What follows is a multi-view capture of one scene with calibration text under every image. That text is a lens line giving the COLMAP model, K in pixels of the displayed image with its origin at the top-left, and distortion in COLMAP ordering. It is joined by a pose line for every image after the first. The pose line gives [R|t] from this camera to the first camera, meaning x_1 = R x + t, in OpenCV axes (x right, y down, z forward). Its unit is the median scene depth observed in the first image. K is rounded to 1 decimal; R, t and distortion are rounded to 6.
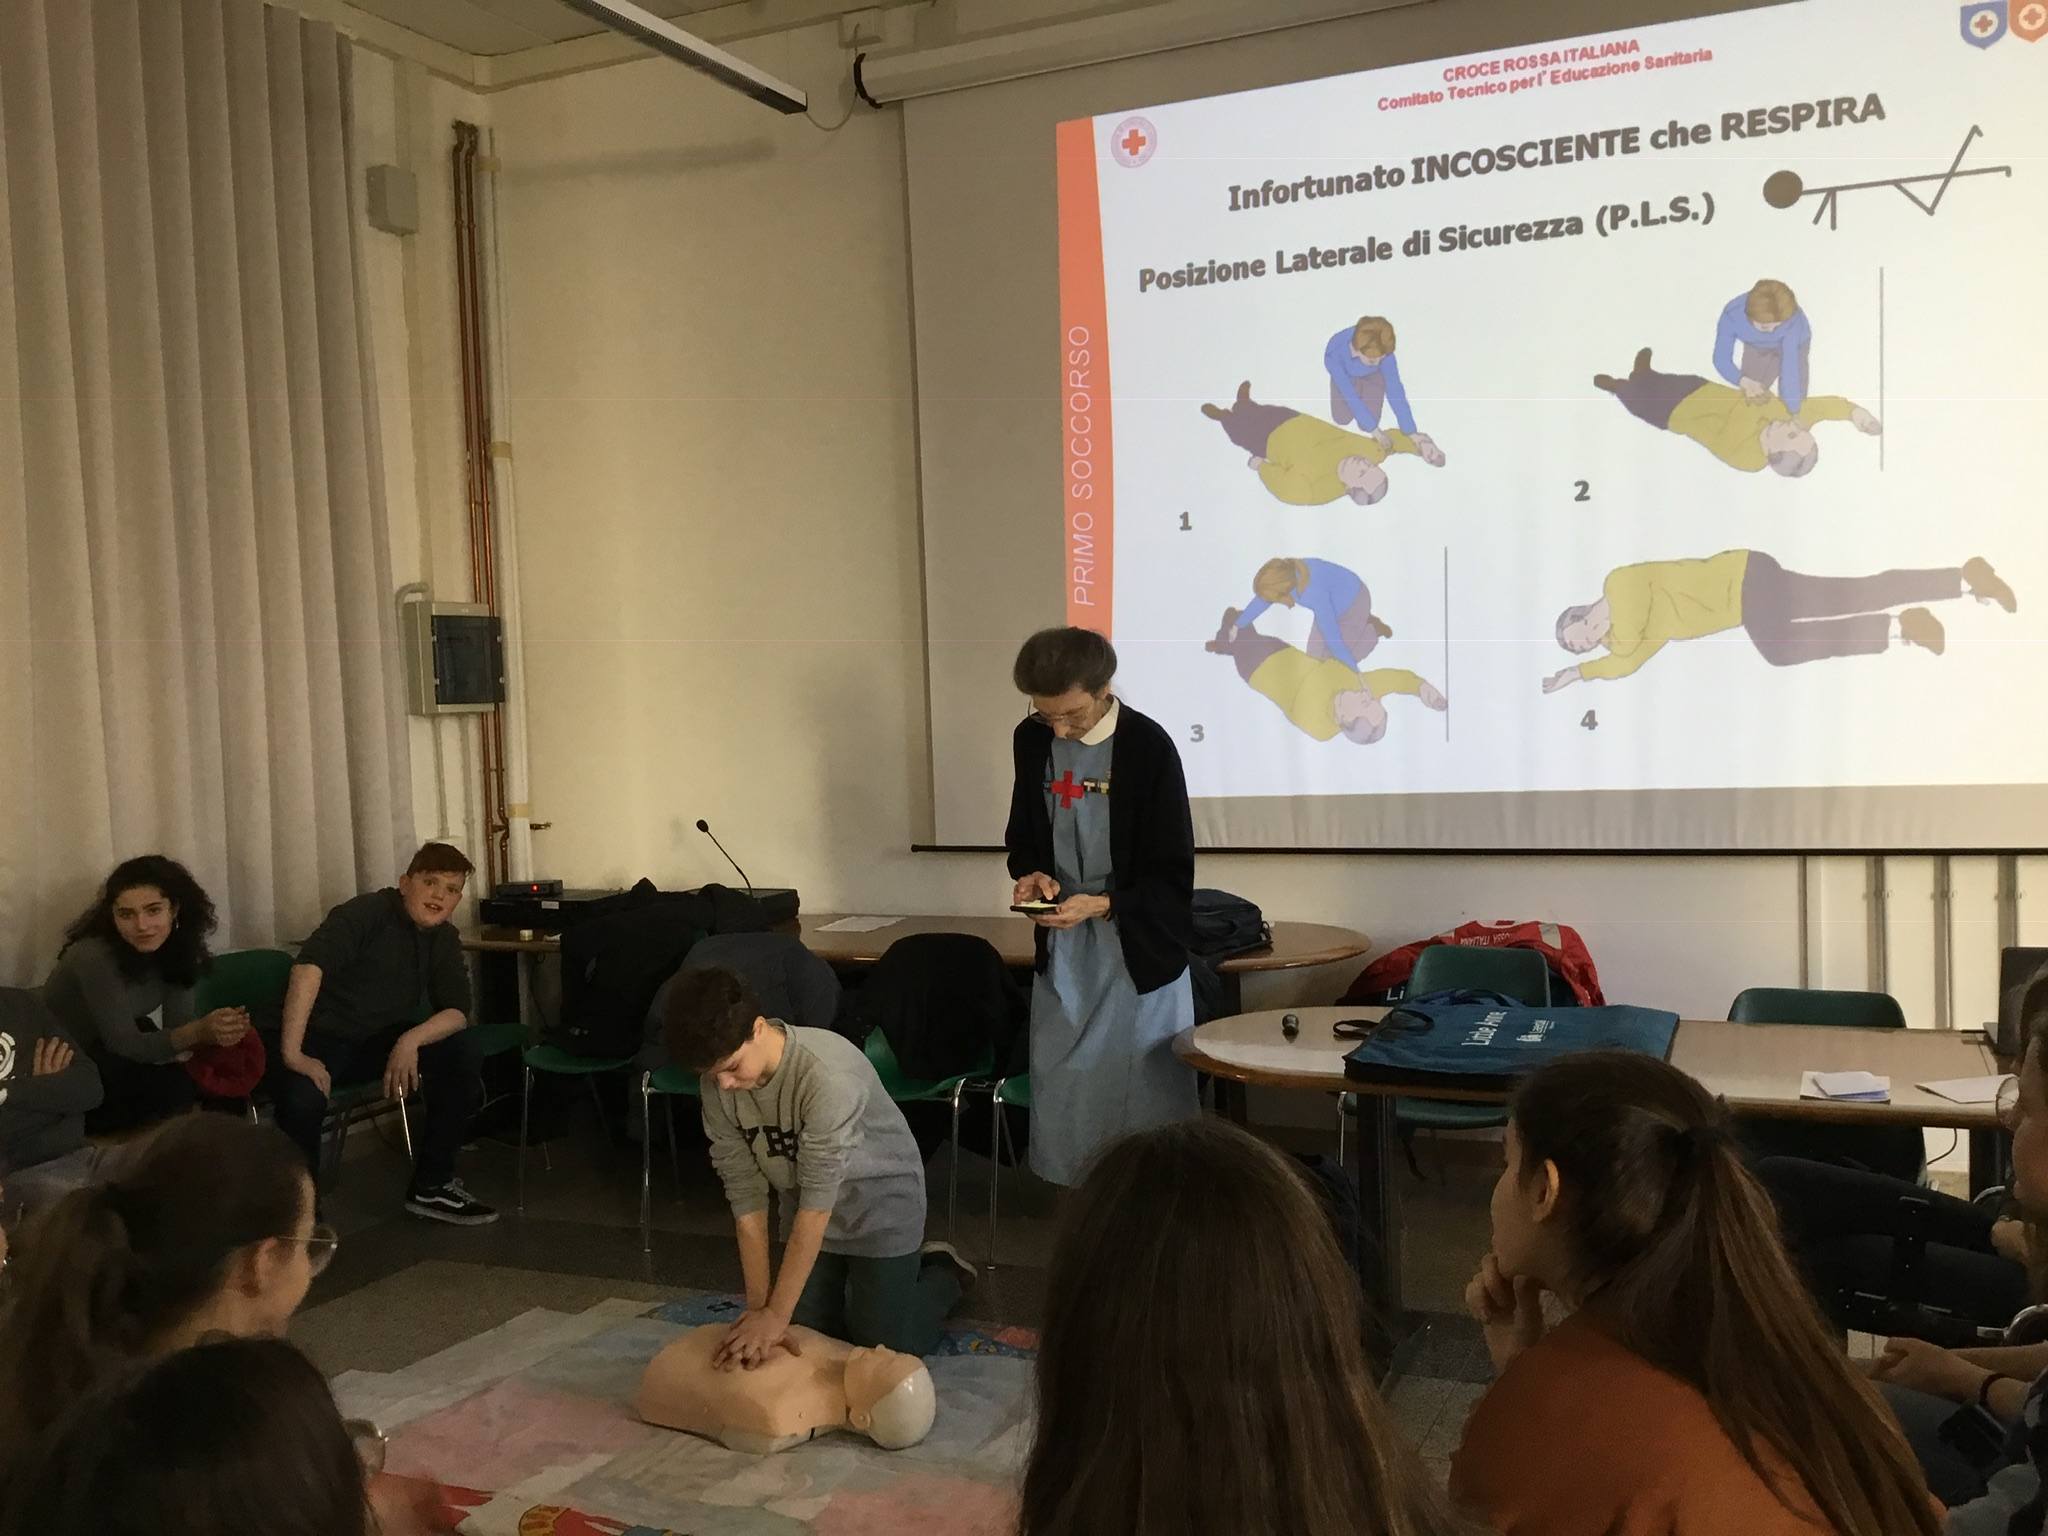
lens RADIAL K [[1865.1, 0, 1032.4], [0, 1865.1, 776.8], [0, 0, 1]] dist [0.092480, -0.150641]
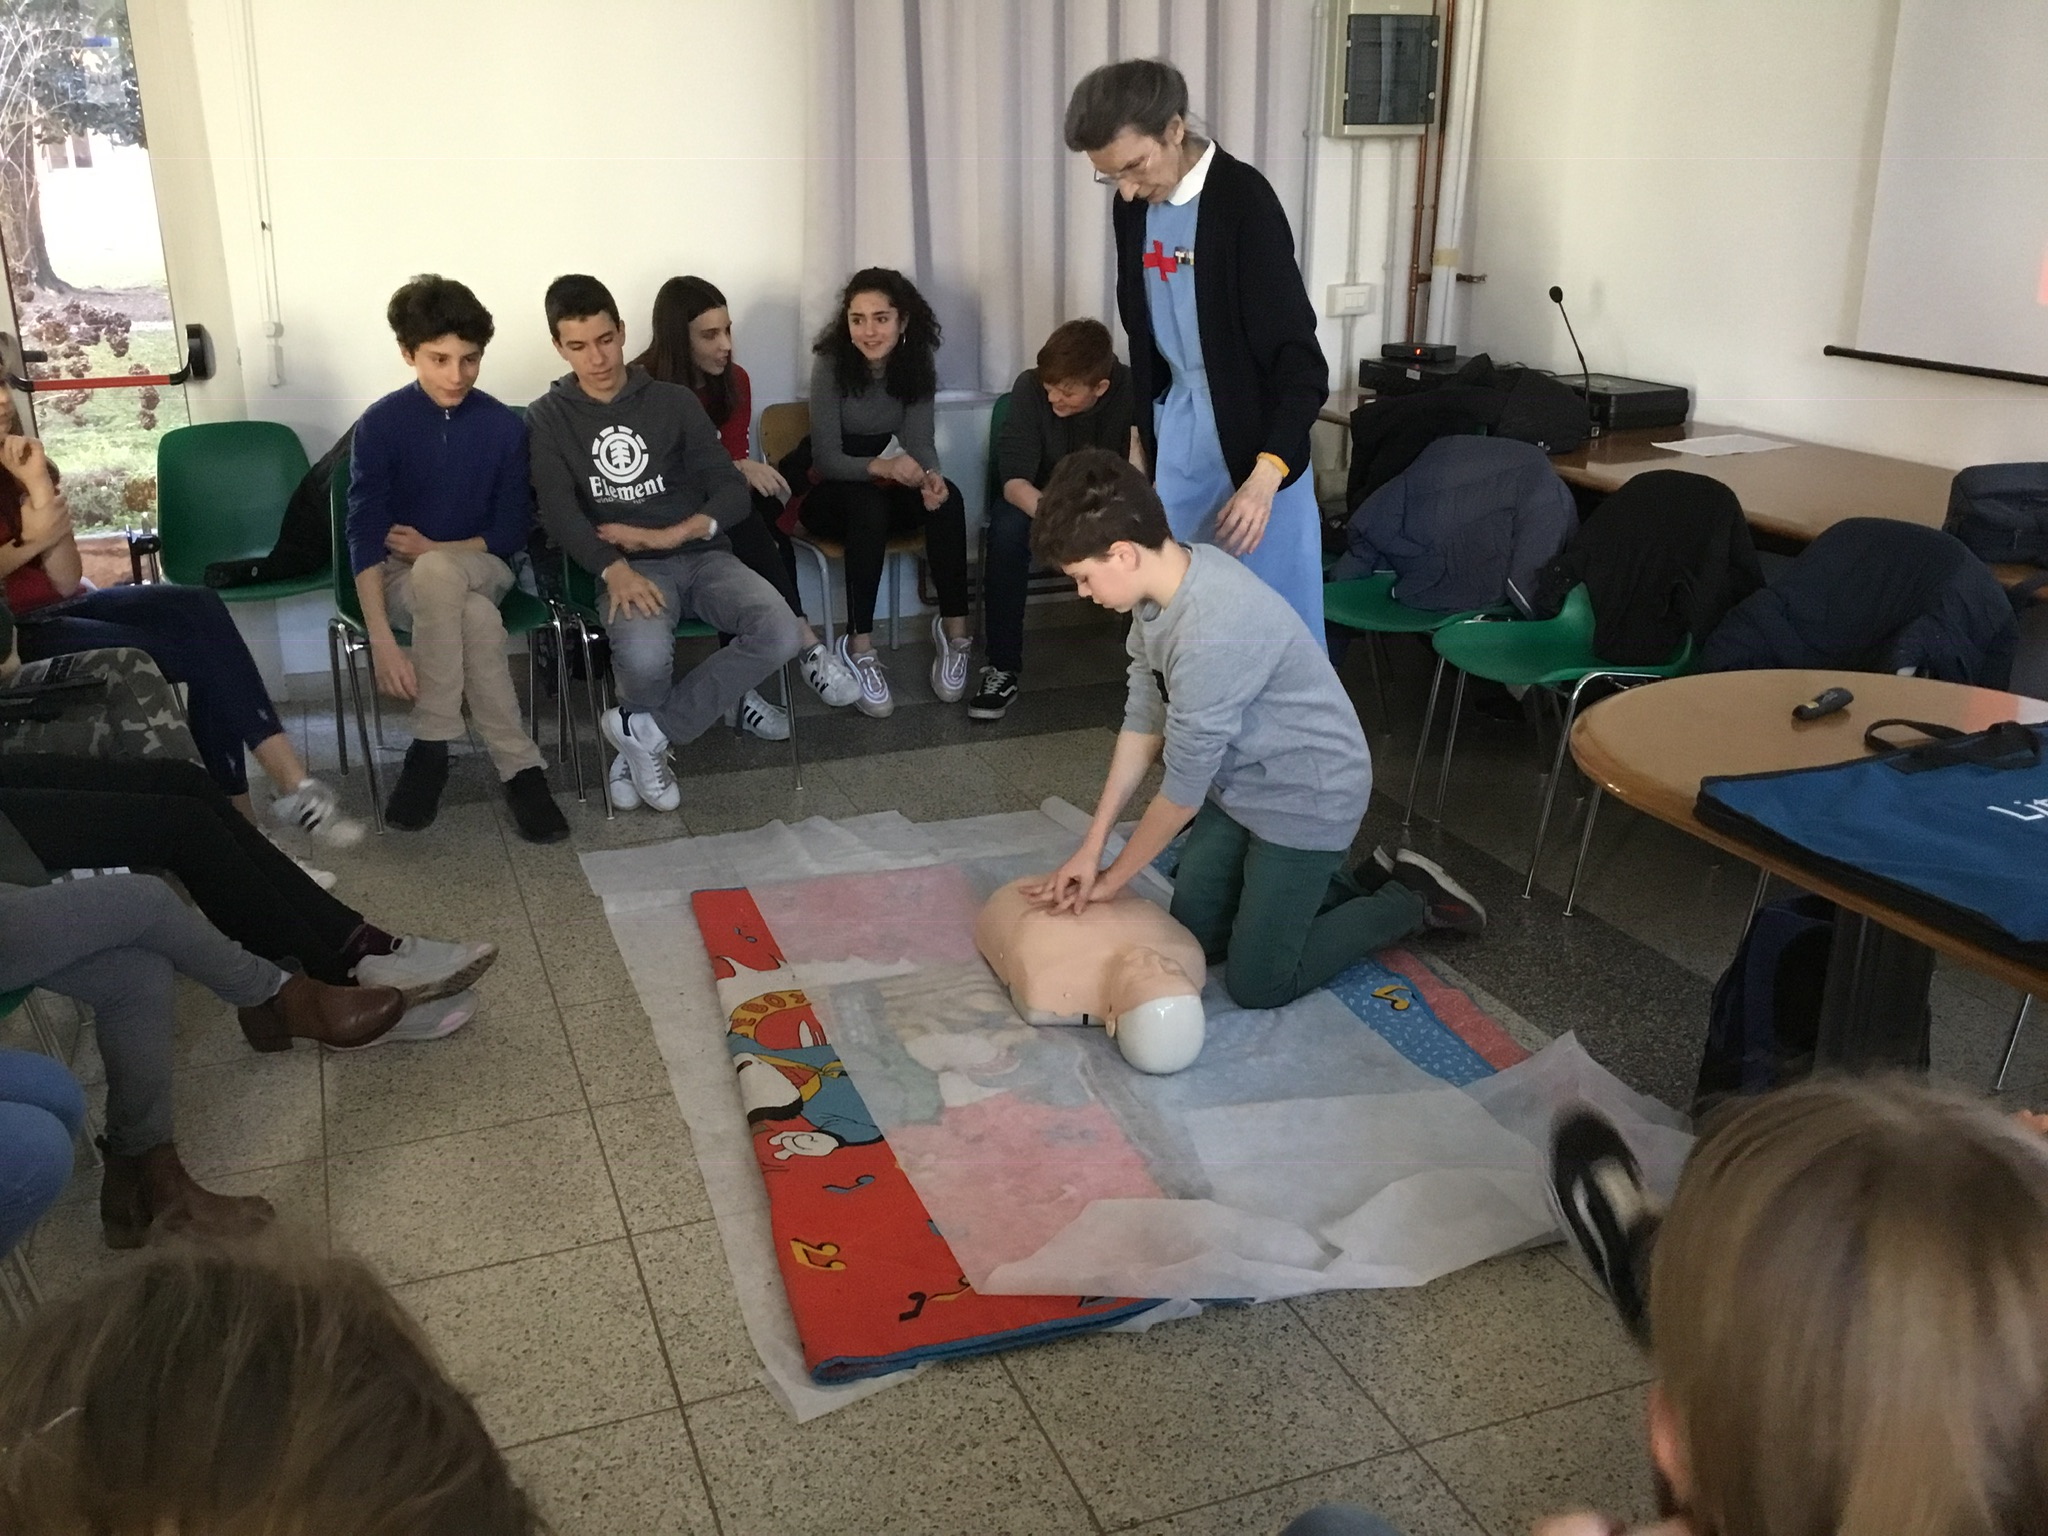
lens RADIAL K [[1865.1, 0, 1019.8], [0, 1865.1, 757.7], [0, 0, 1]] dist [0.092480, -0.150641]
pose [[0.720911, 0.262566, -0.641362, 0.273081], [-0.077453, 0.950178, 0.301932, -0.013656], [0.688686, -0.167991, 0.705331, 0.290625]]
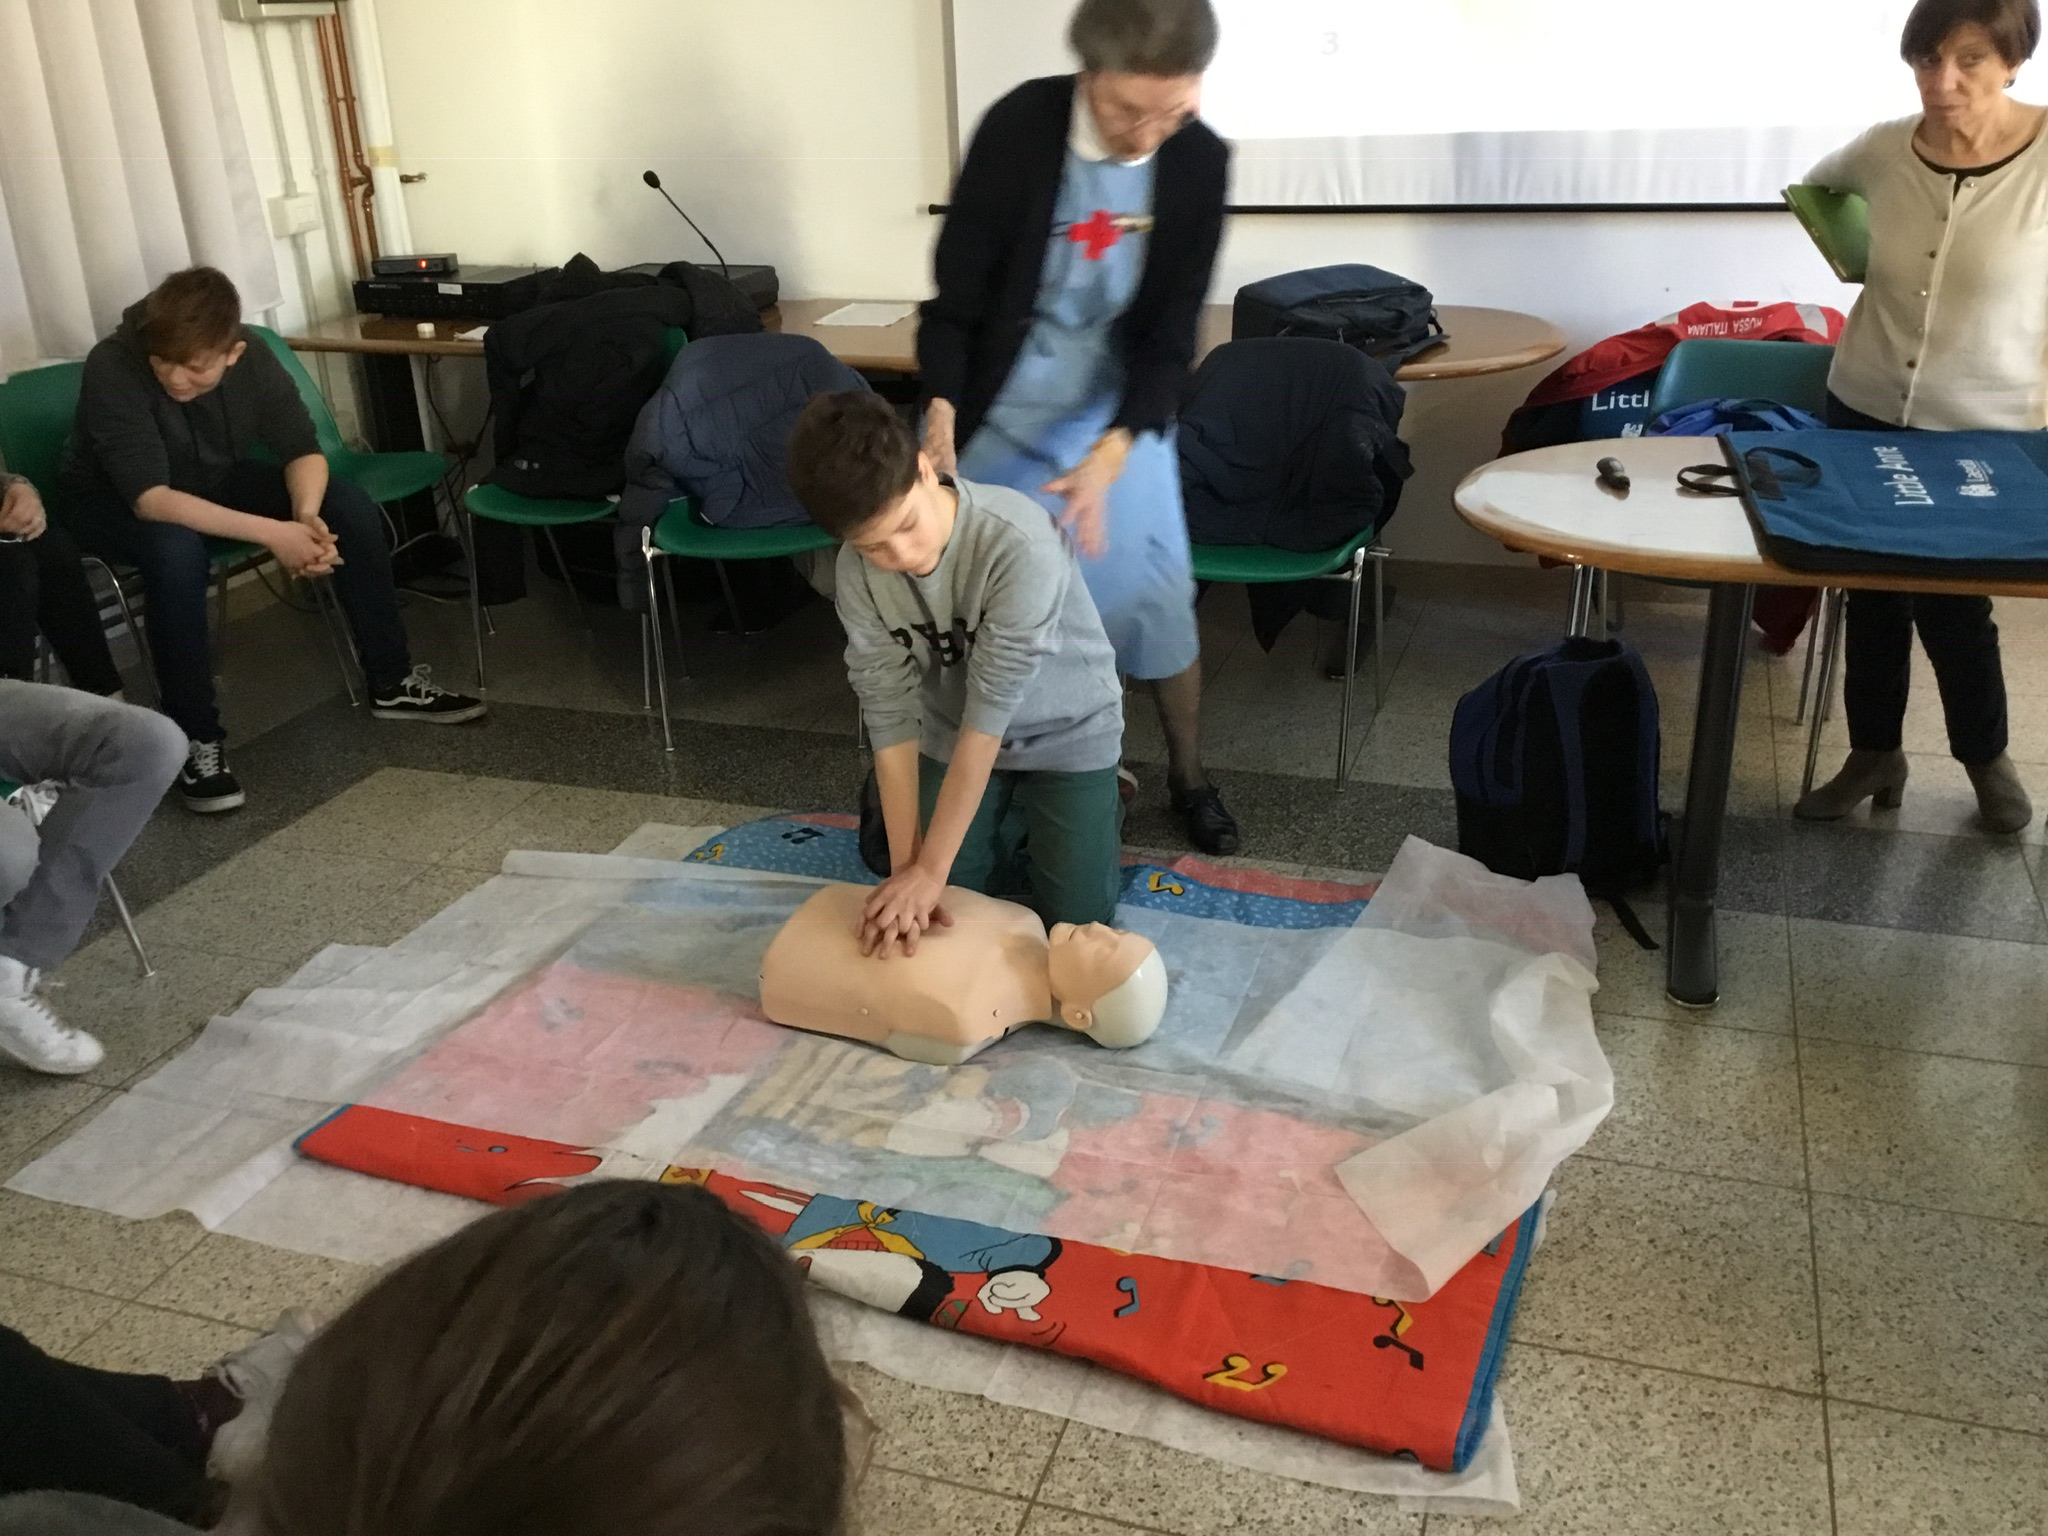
lens RADIAL K [[1865.1, 0, 1030.2], [0, 1865.1, 757.1], [0, 0, 1]] dist [0.092480, -0.150641]
pose [[0.995250, -0.031797, 0.092009, -0.124214], [0.000866, 0.948006, 0.318251, 0.006914], [-0.097344, -0.316660, 0.943531, 0.242276]]
